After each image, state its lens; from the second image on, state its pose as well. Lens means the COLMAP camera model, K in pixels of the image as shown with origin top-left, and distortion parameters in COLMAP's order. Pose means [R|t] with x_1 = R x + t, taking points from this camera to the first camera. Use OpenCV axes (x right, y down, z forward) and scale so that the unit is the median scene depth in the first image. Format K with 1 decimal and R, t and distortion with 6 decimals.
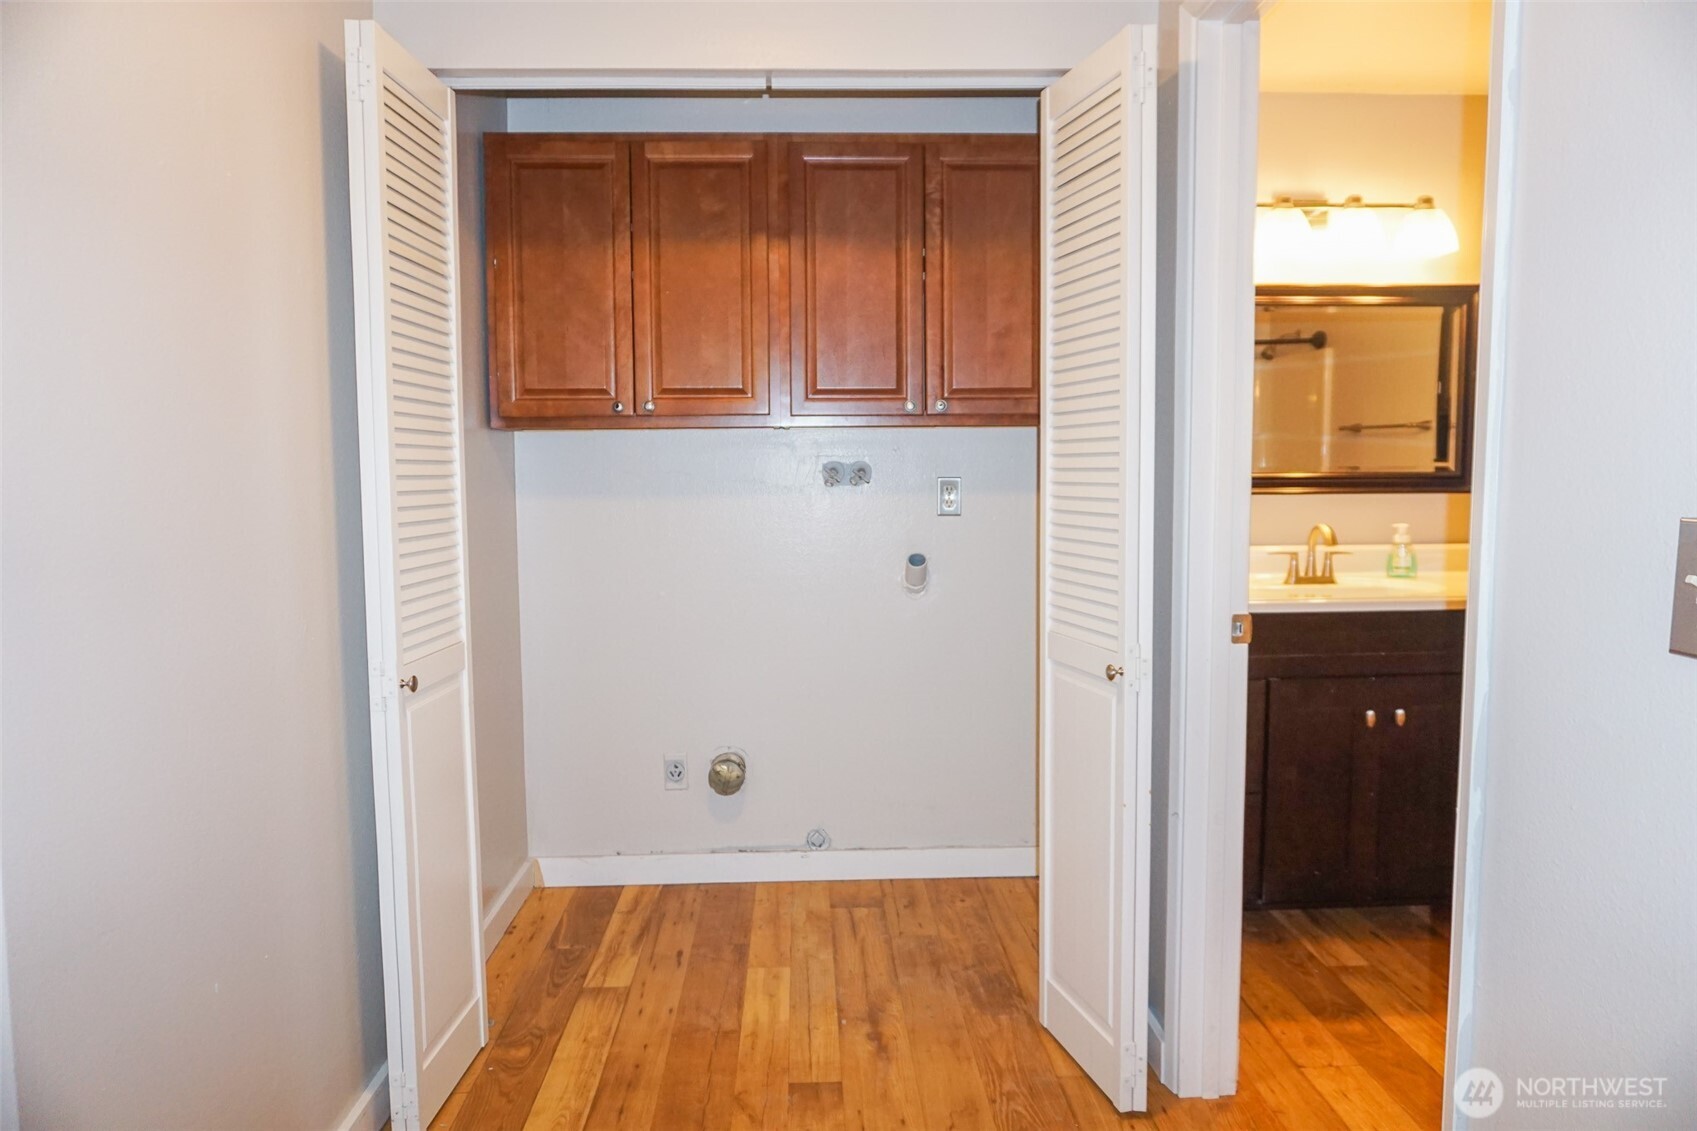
lens RADIAL K [[1157.0, 0, 846.6], [0, 1157.0, 558.6], [0, 0, 1]] dist [-0.003361, -0.001461]
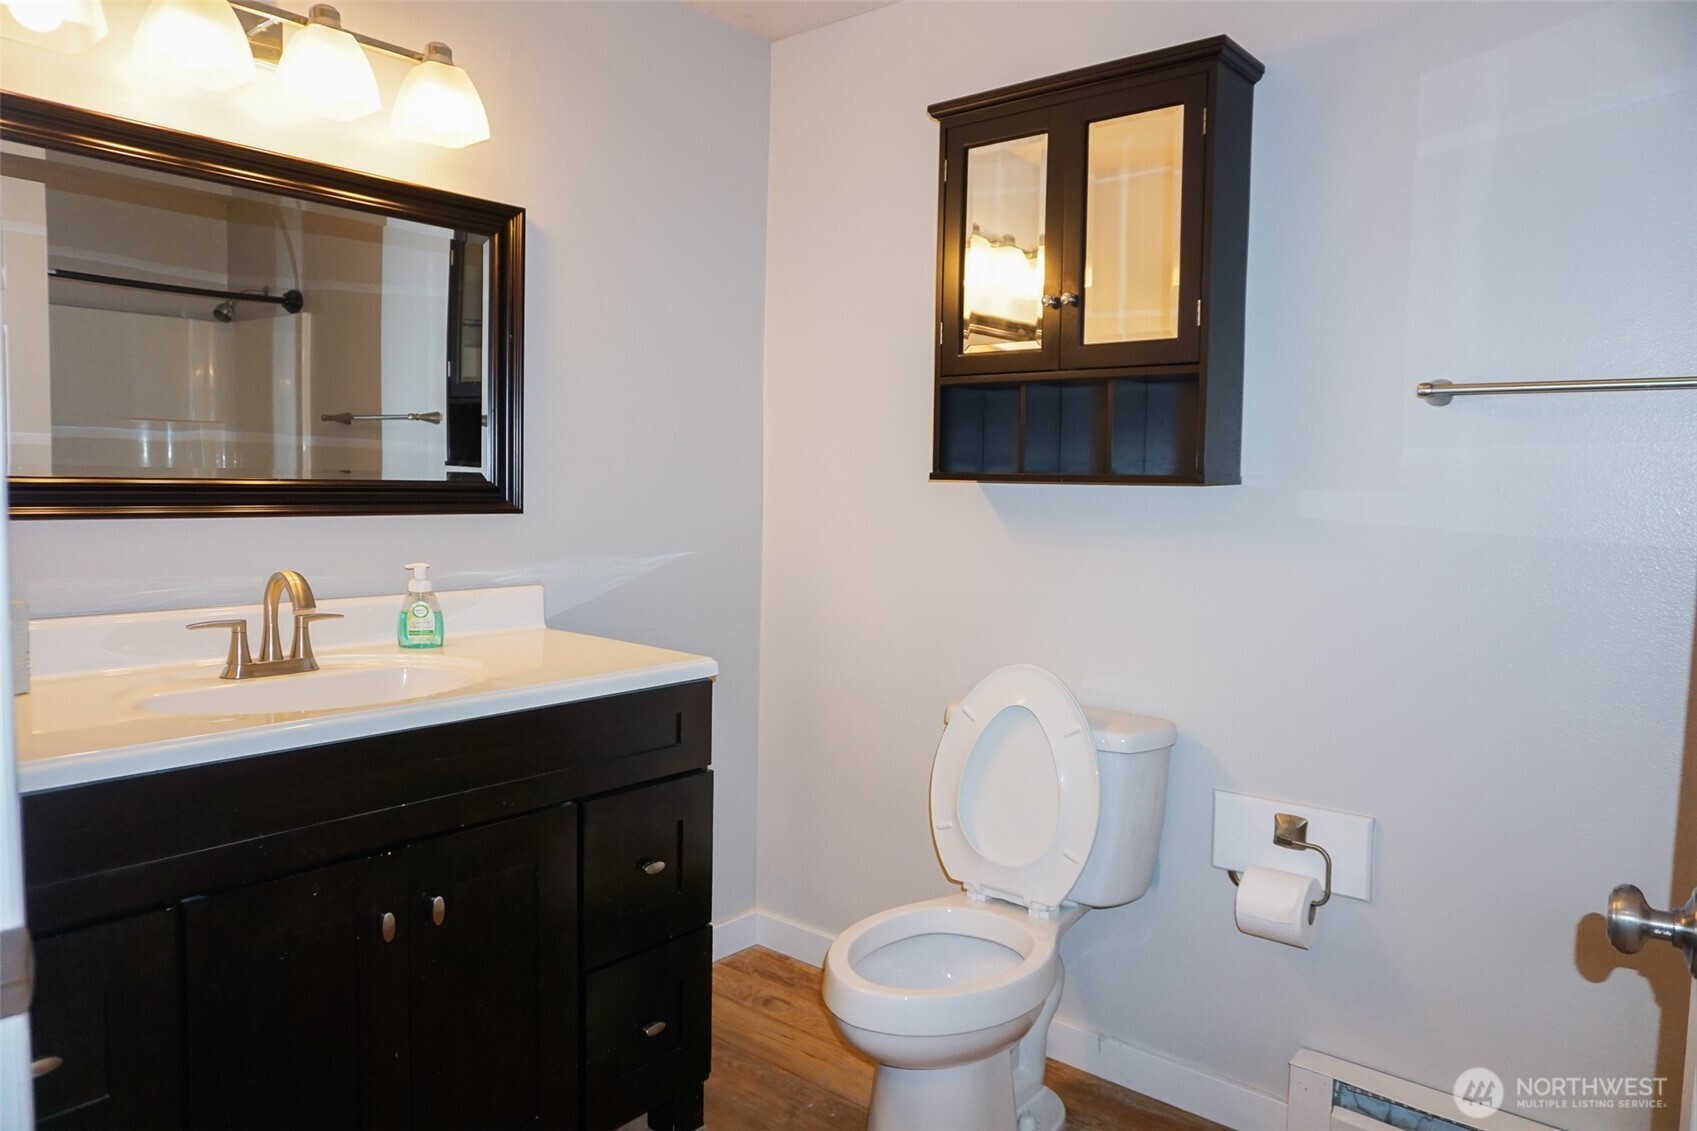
lens RADIAL K [[1117.0, 0, 848.7], [0, 1117.0, 619.4], [0, 0, 1]] dist [-0.039485, -0.000009]
pose [[0.671569, -0.057872, 0.738679, 0.189330], [0.015986, 0.997845, 0.063643, -0.034024], [-0.740770, -0.030932, 0.671046, 0.420982]]
